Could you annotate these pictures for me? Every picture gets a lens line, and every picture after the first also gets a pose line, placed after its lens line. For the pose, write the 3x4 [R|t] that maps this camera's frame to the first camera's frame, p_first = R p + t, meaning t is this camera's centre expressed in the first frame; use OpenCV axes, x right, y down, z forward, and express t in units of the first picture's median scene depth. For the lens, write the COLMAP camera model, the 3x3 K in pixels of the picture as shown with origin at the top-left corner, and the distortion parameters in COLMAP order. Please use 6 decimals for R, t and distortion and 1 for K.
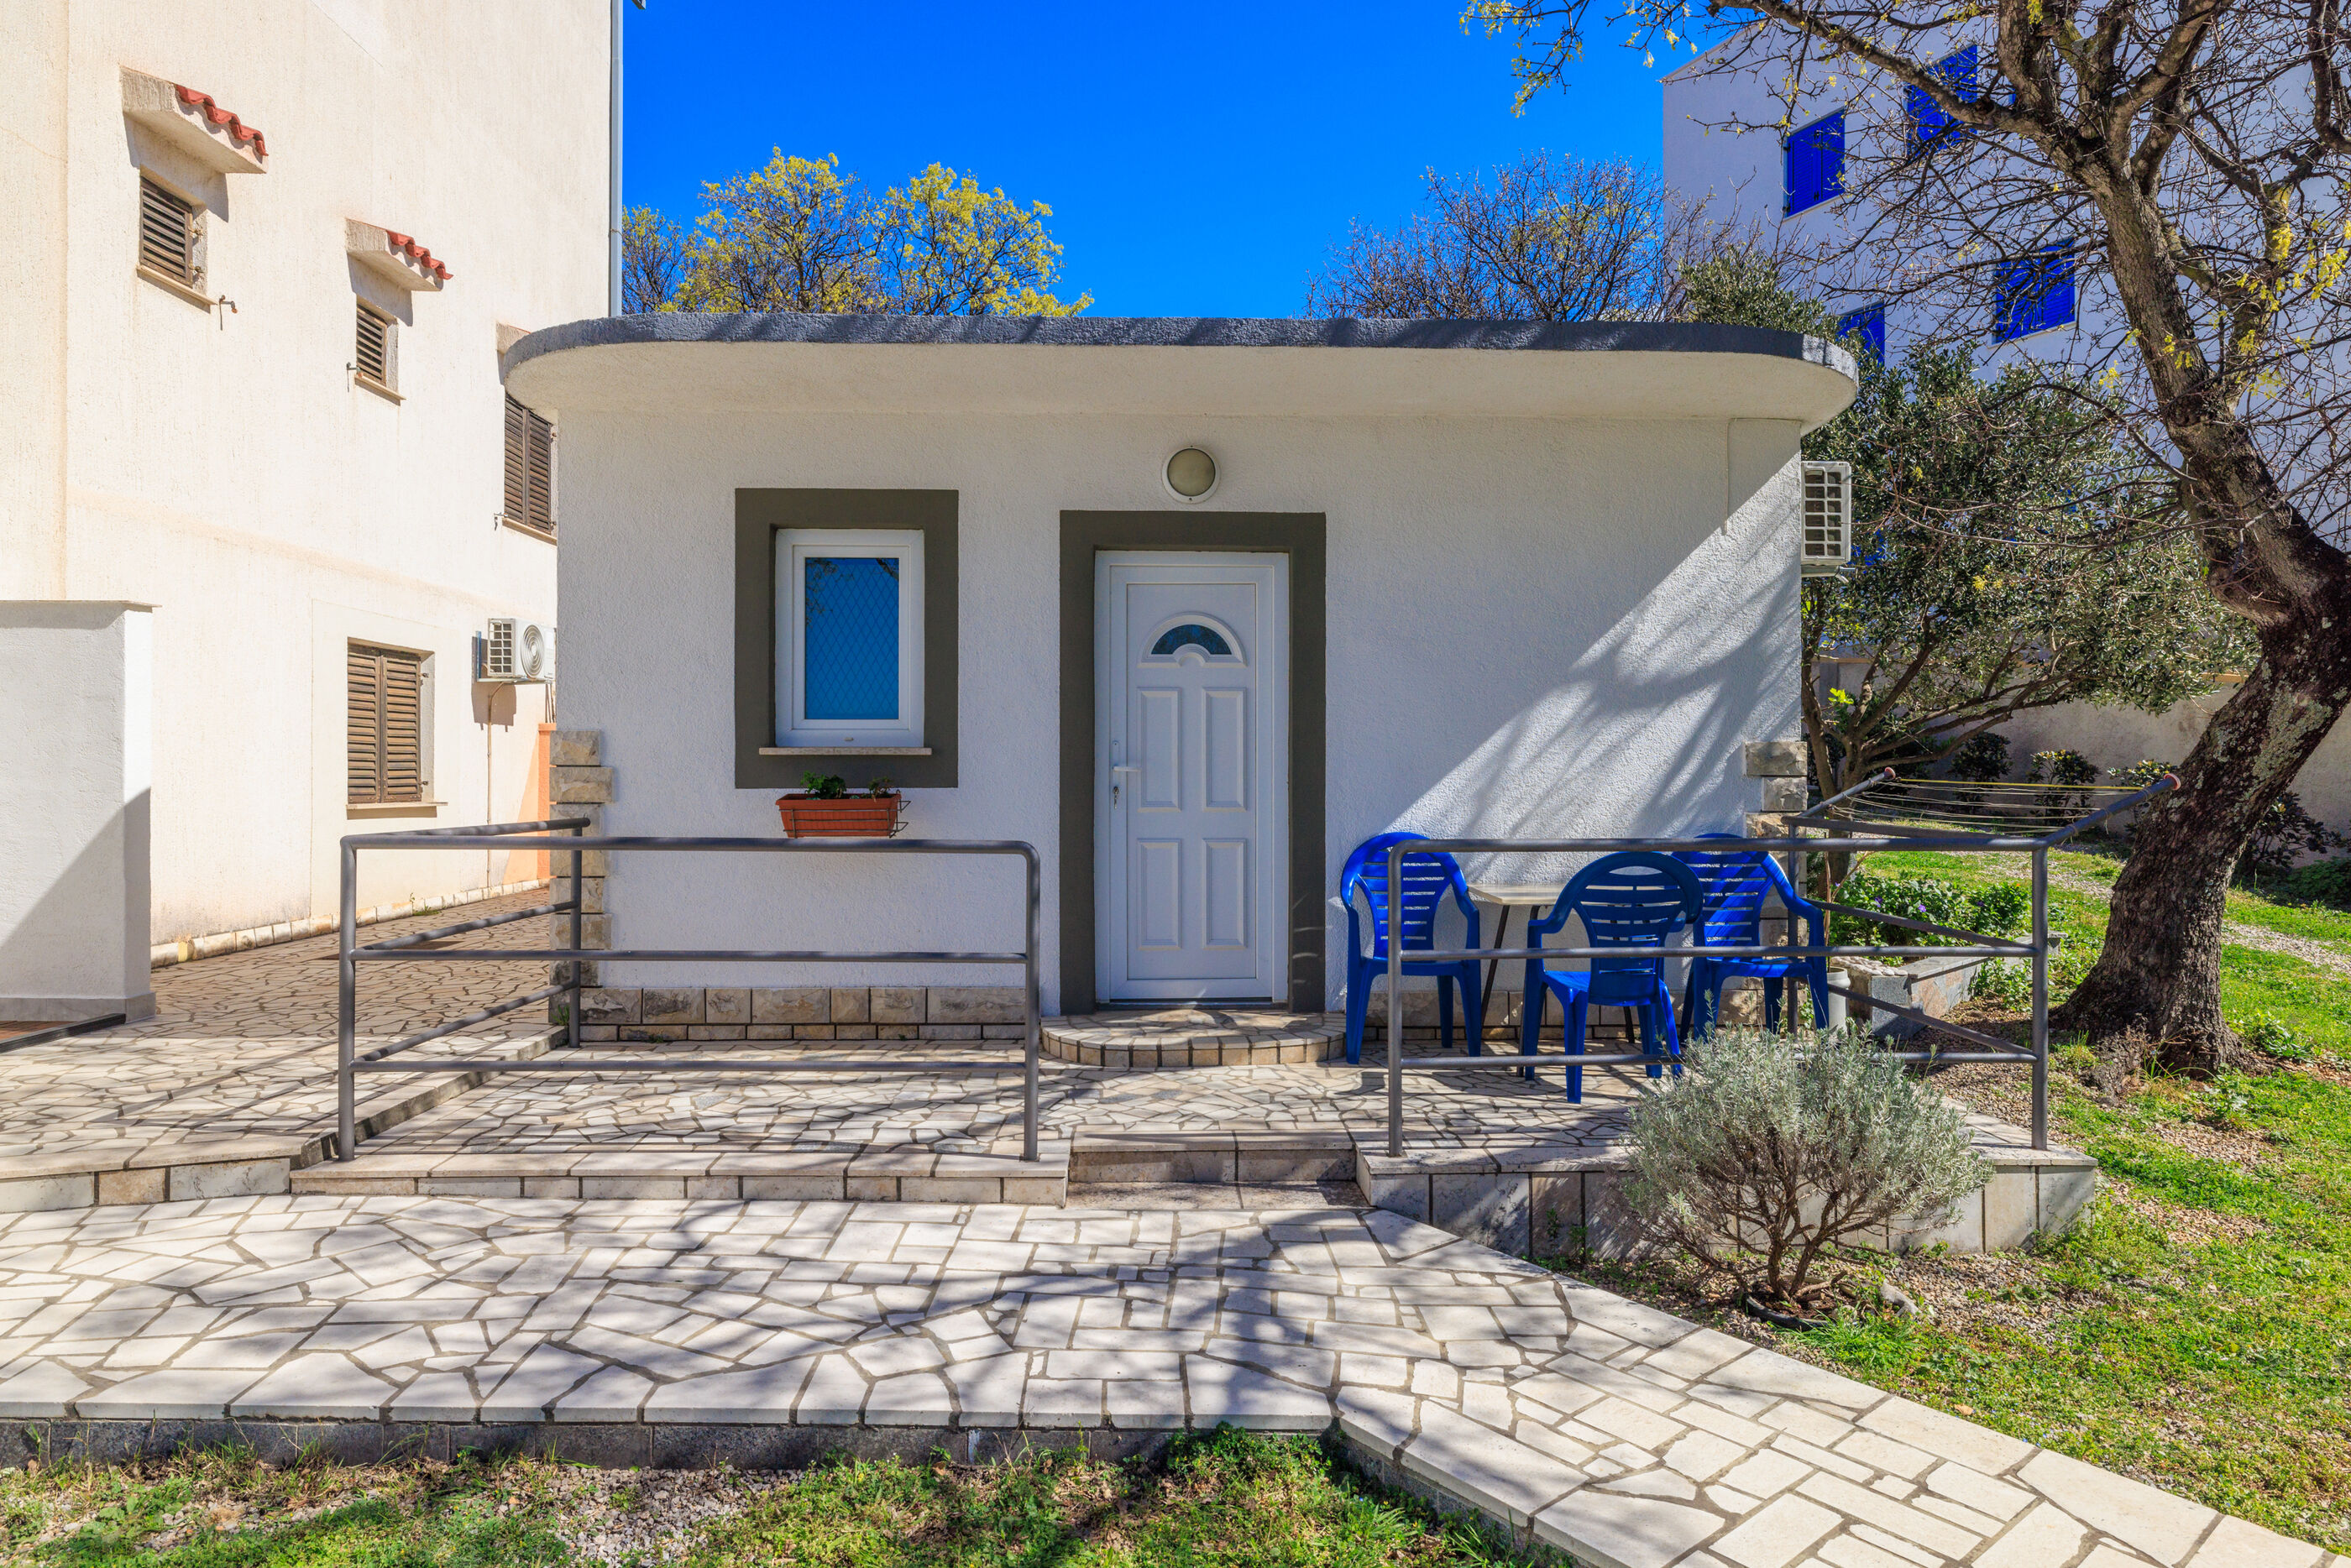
lens RADIAL K [[1406.9, 0, 1192.0], [0, 1406.9, 775.7], [0, 0, 1]] dist [-0.002174, 0.003218]
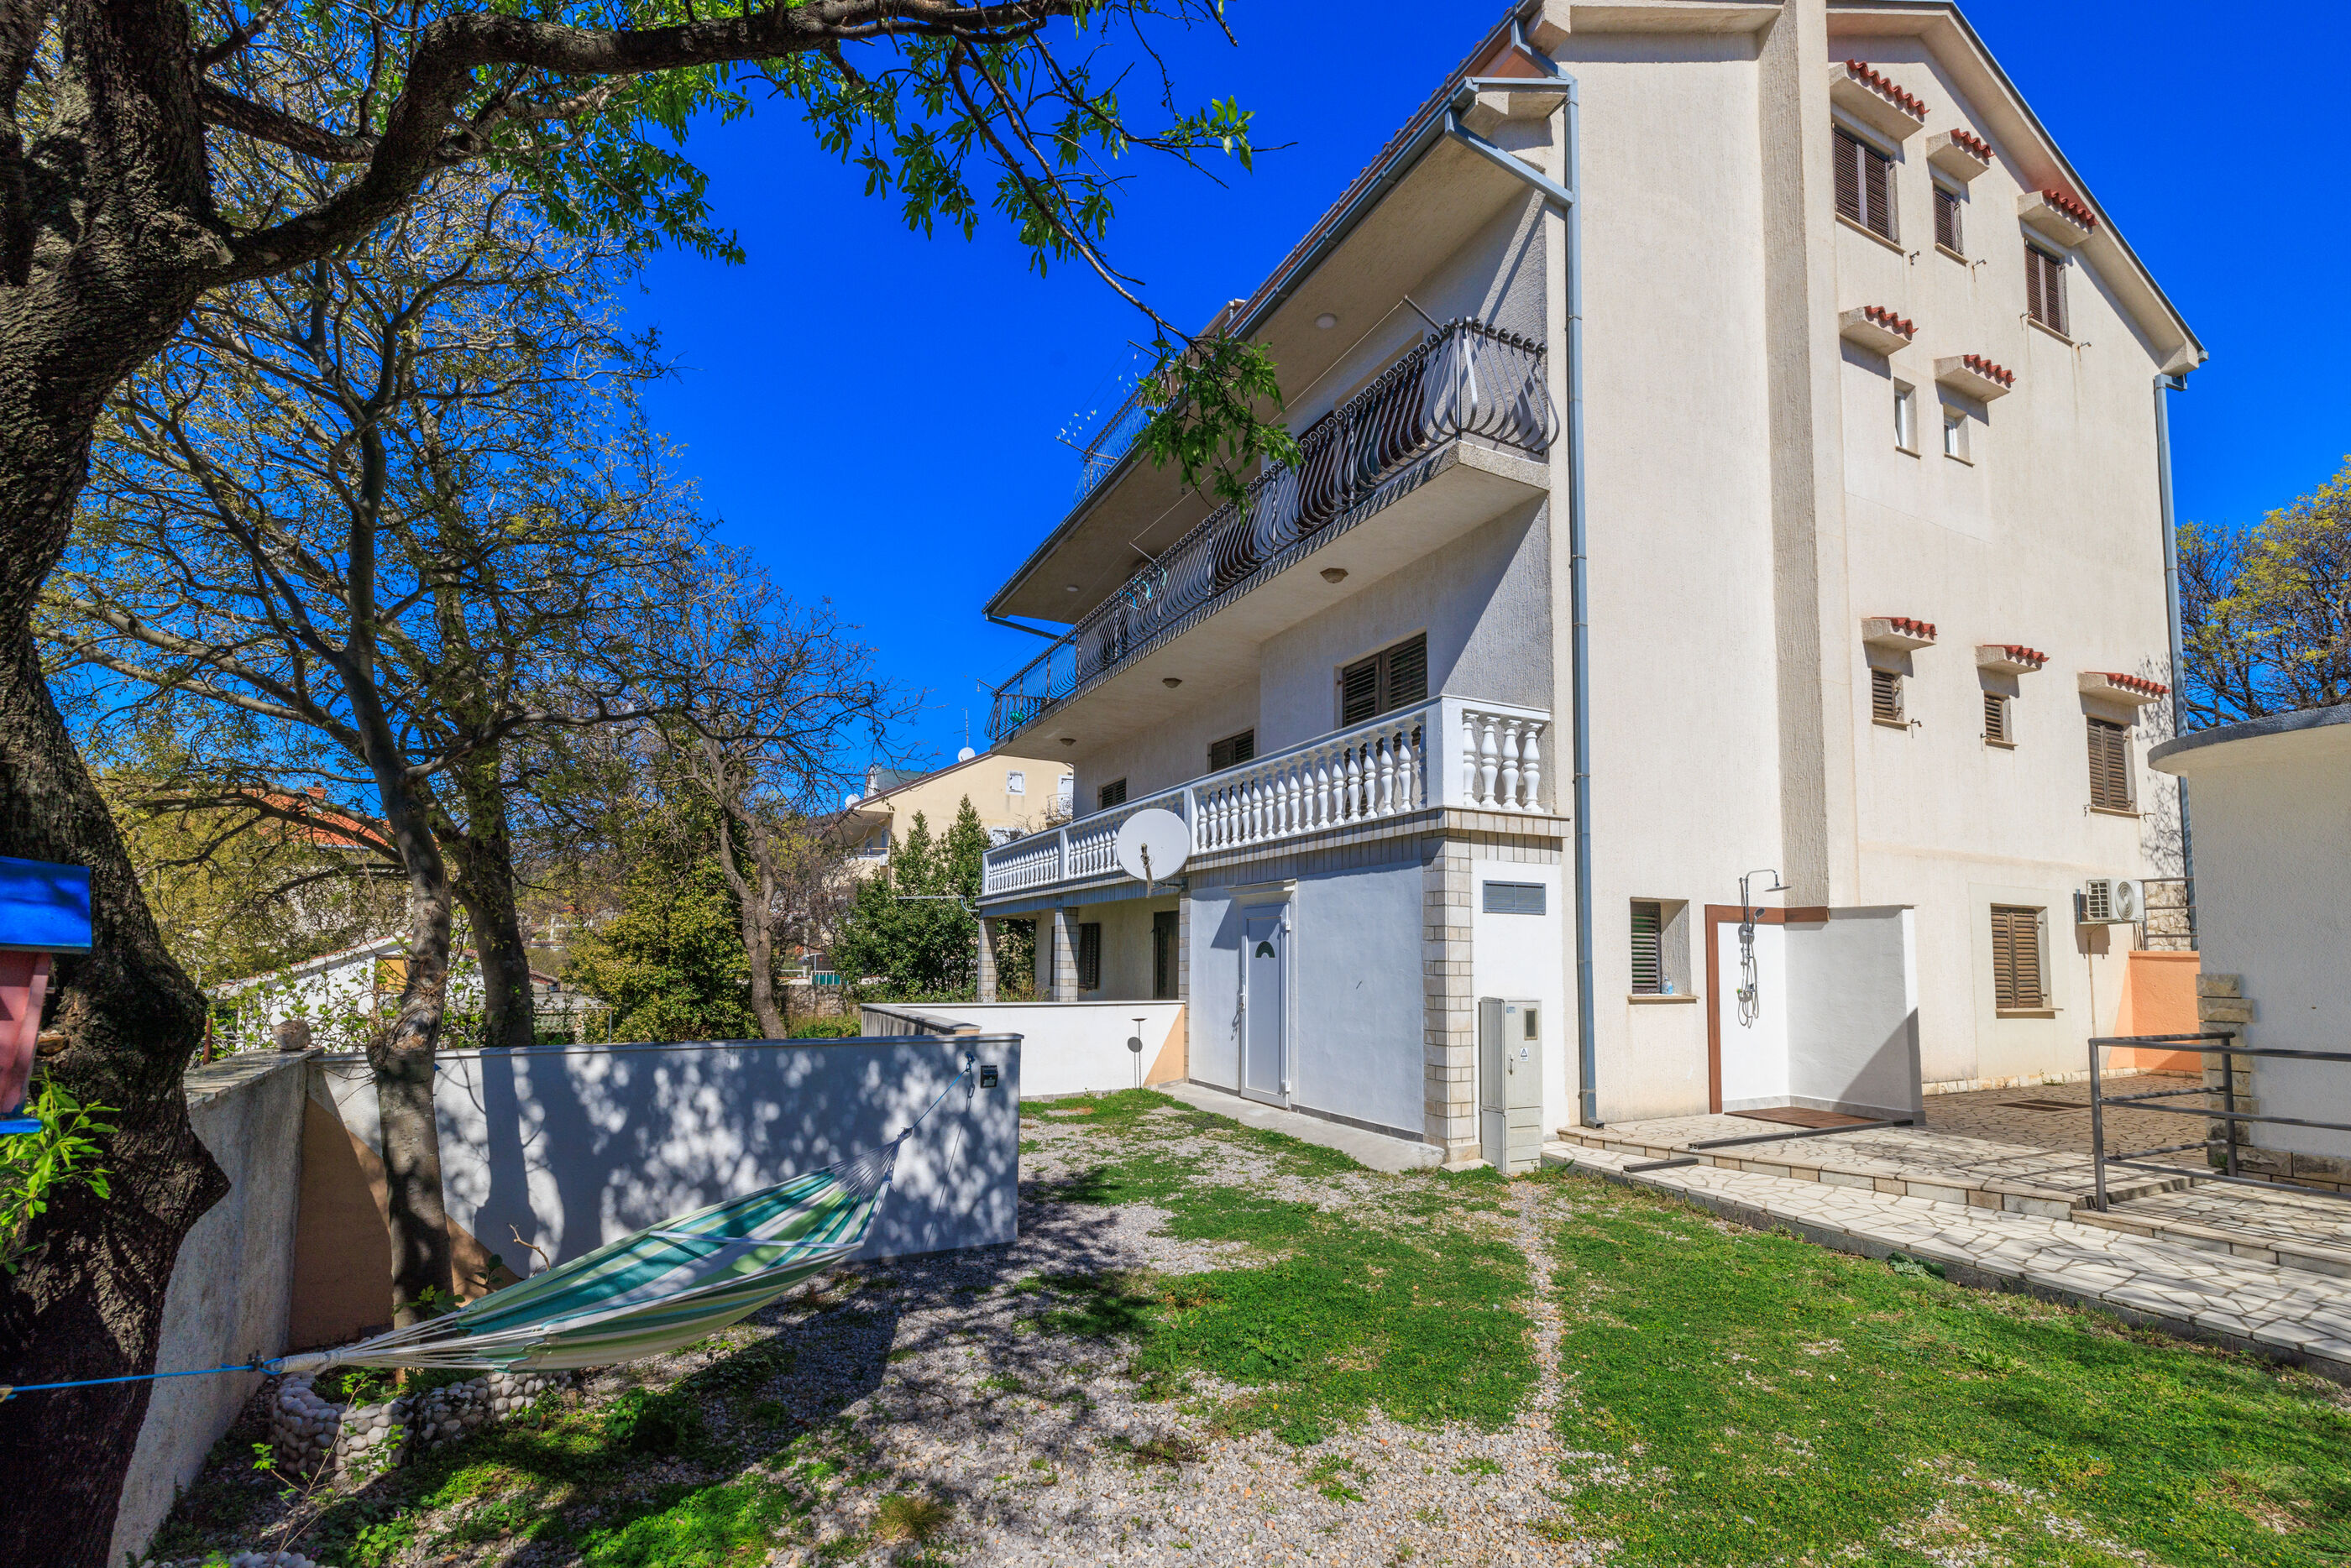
lens RADIAL K [[1042.5, 0, 1175.4], [0, 1042.5, 877.3], [0, 0, 1]] dist [-0.001149, 0.002199]
pose [[0.420932, -0.074698, -0.904011, 0.122234], [-0.007867, 0.996265, -0.085985, -0.030567], [0.907058, 0.043306, 0.418773, -0.514420]]
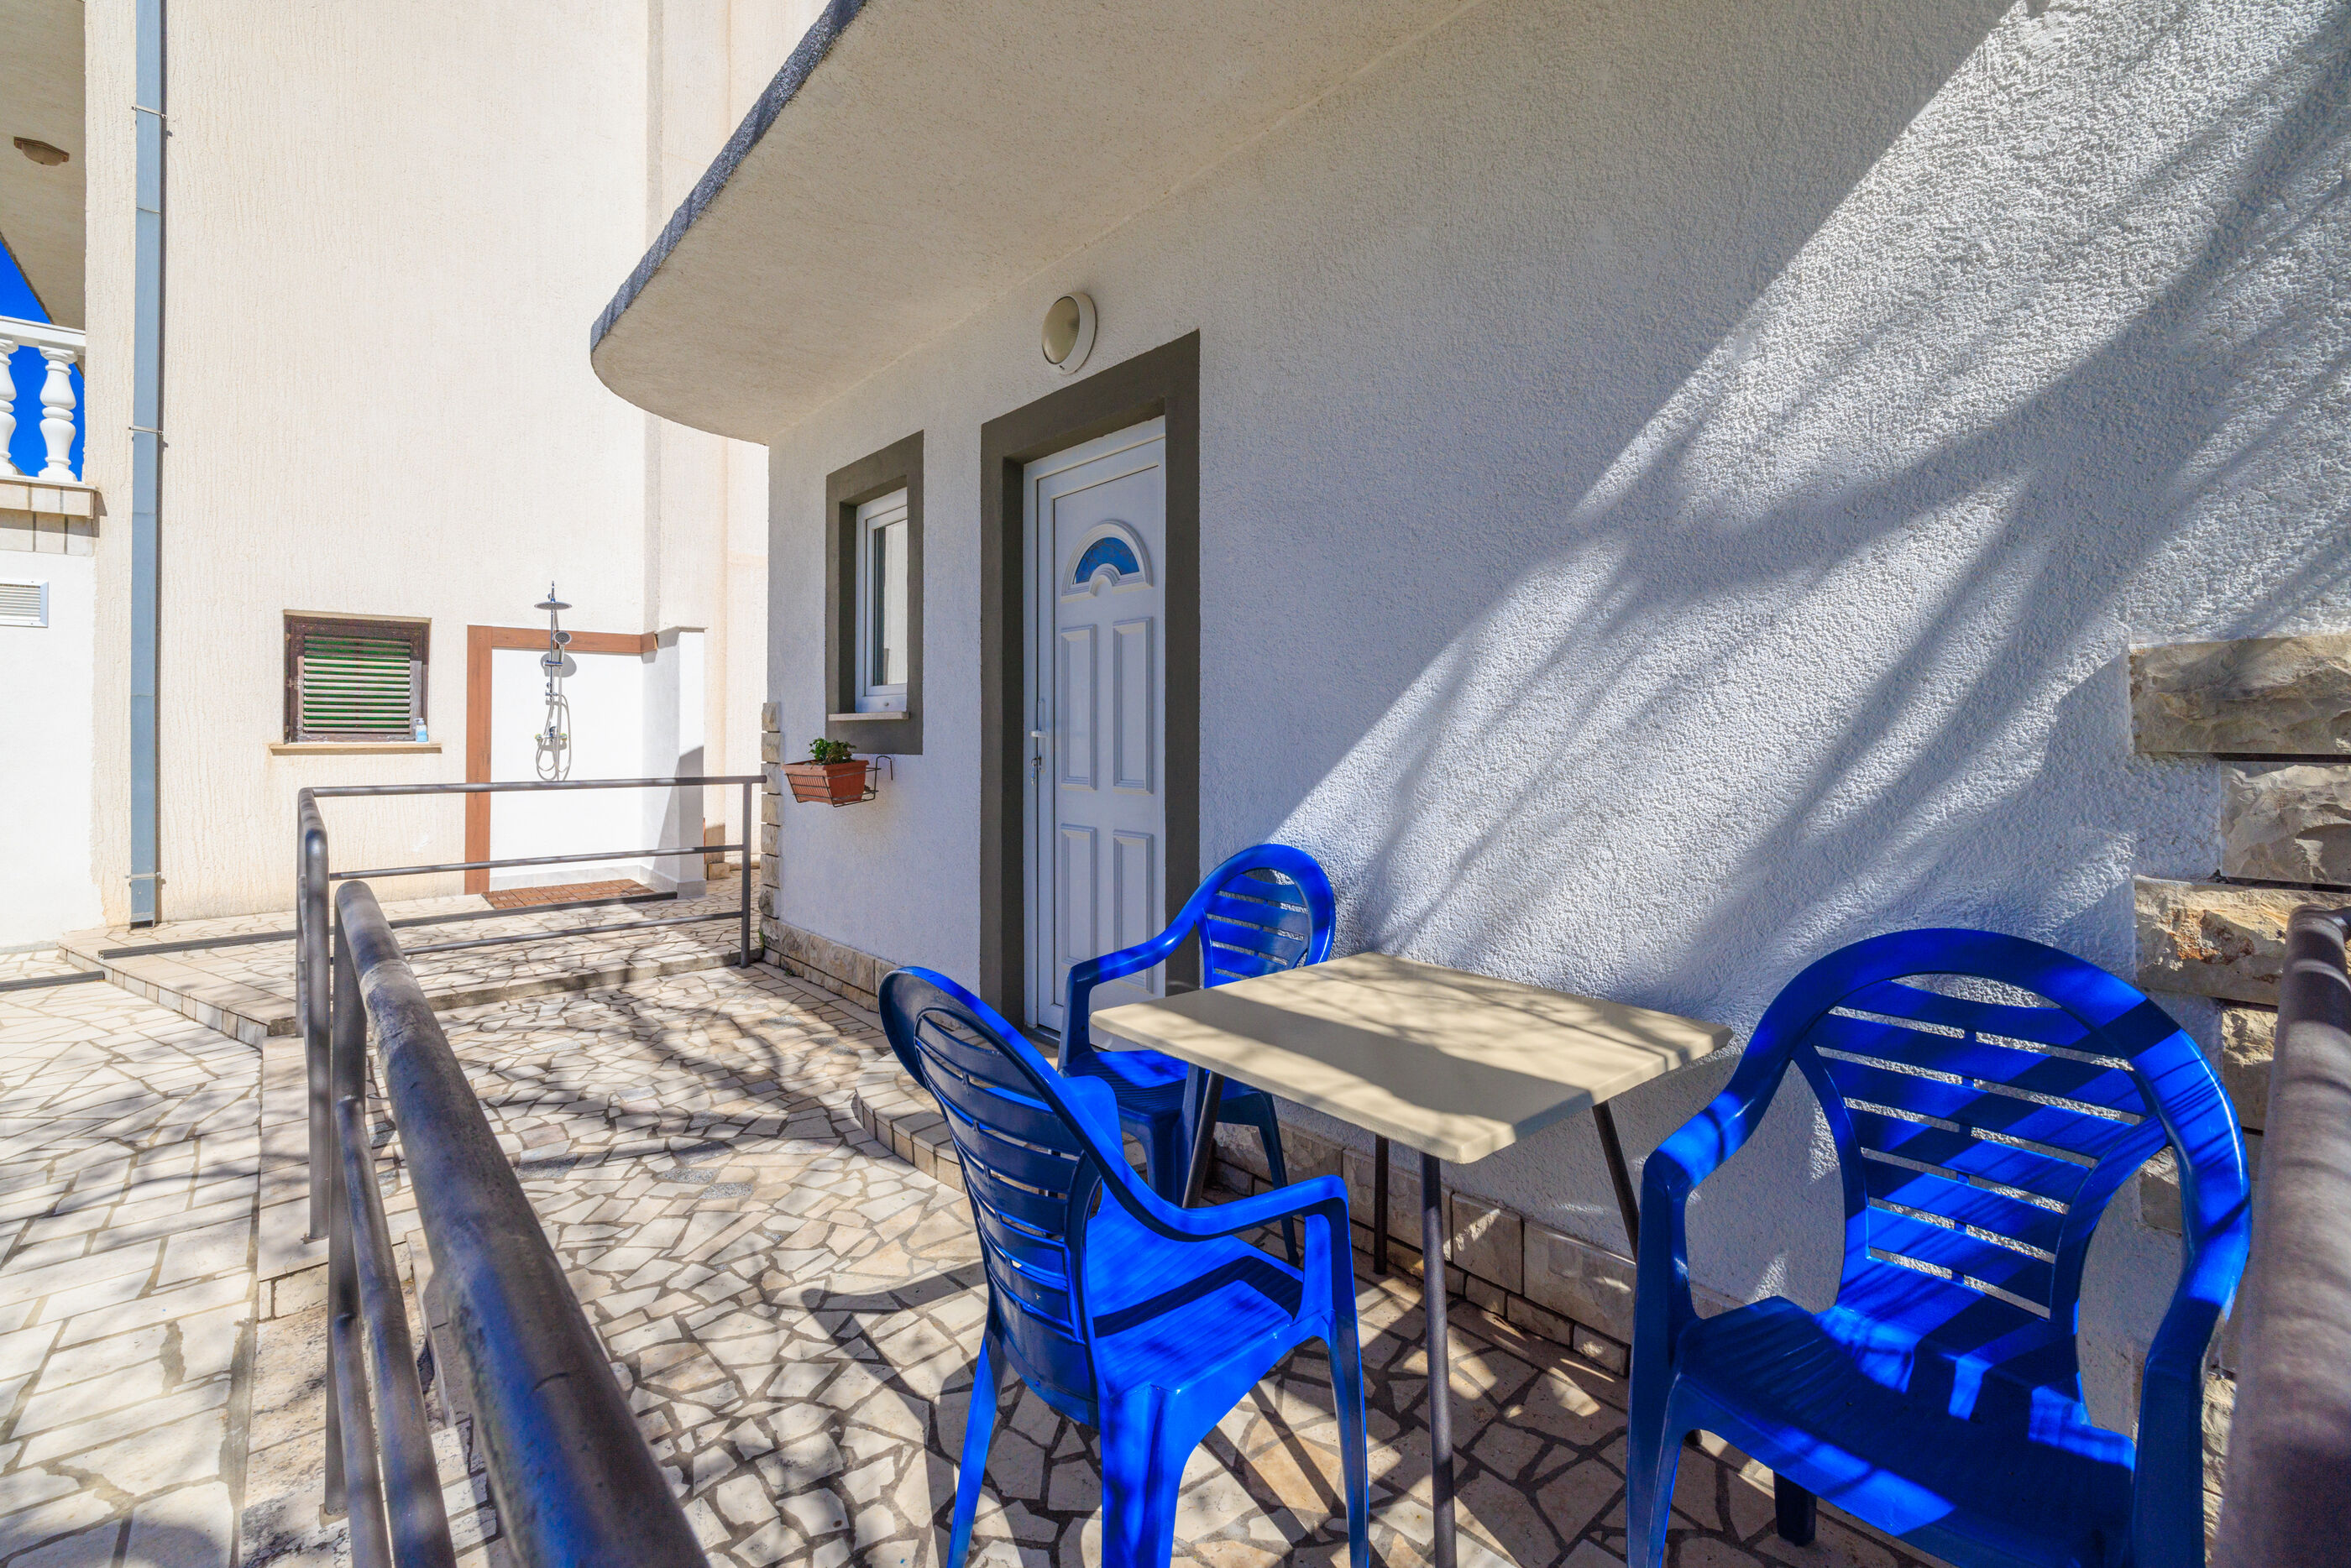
lens RADIAL K [[1000.6, 0, 1169.0], [0, 1000.6, 728.4], [0, 0, 1]] dist [0.000161, 0.000882]
pose [[0.634733, -0.004967, -0.772716, 0.440274], [-0.000259, 0.999978, -0.006641, -0.004556], [0.772732, 0.004415, 0.634717, 0.718056]]
